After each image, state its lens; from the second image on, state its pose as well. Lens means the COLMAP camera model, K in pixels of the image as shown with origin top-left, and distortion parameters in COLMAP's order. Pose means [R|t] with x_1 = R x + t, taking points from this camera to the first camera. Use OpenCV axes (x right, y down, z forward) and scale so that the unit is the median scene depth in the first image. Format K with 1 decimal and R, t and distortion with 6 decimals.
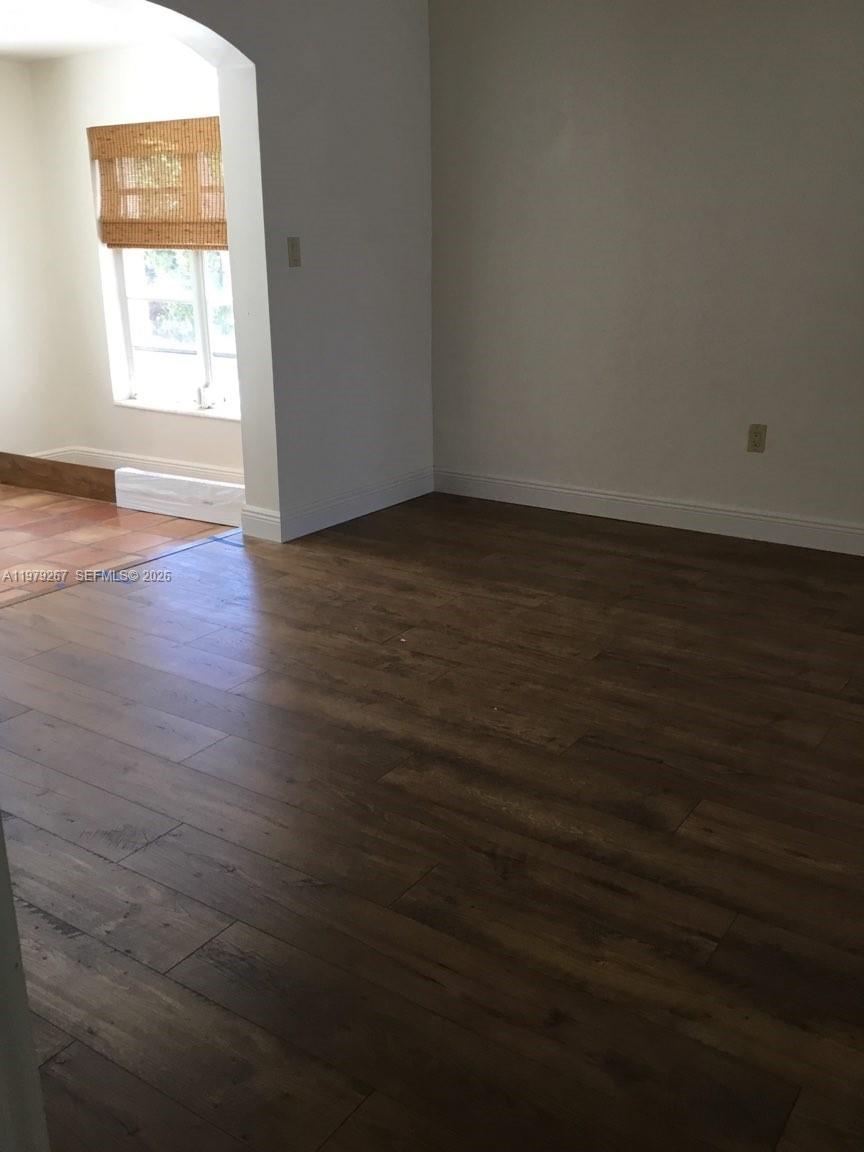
lens RADIAL K [[1029.5, 0, 432.0], [0, 1029.5, 576.0], [0, 0, 1]] dist [0.081366, -0.008114]
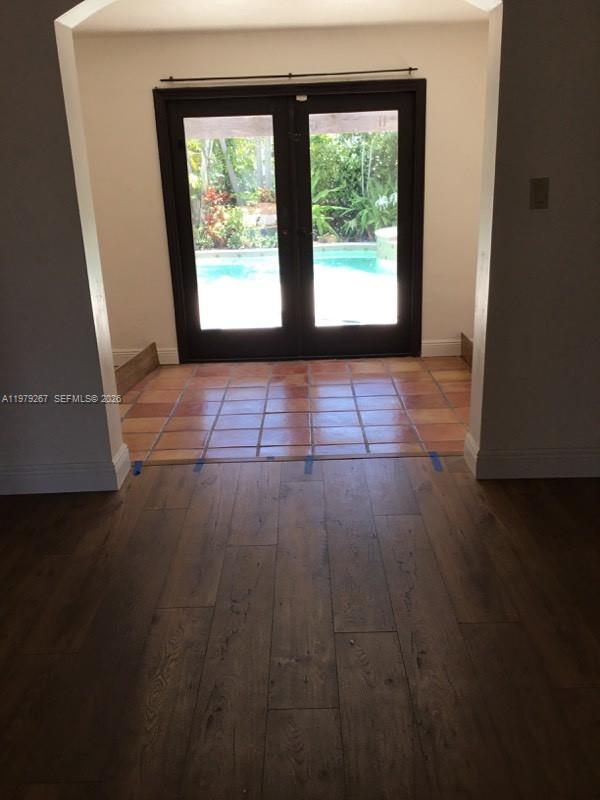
lens RADIAL K [[715.0, 0, 300.0], [0, 715.0, 400.0], [0, 0, 1]] dist [0.081366, -0.008114]
pose [[0.556382, 0.248528, -0.792889, 0.314084], [-0.226034, 0.963507, 0.143396, -0.177099], [0.799592, 0.099437, 0.592253, 0.454902]]
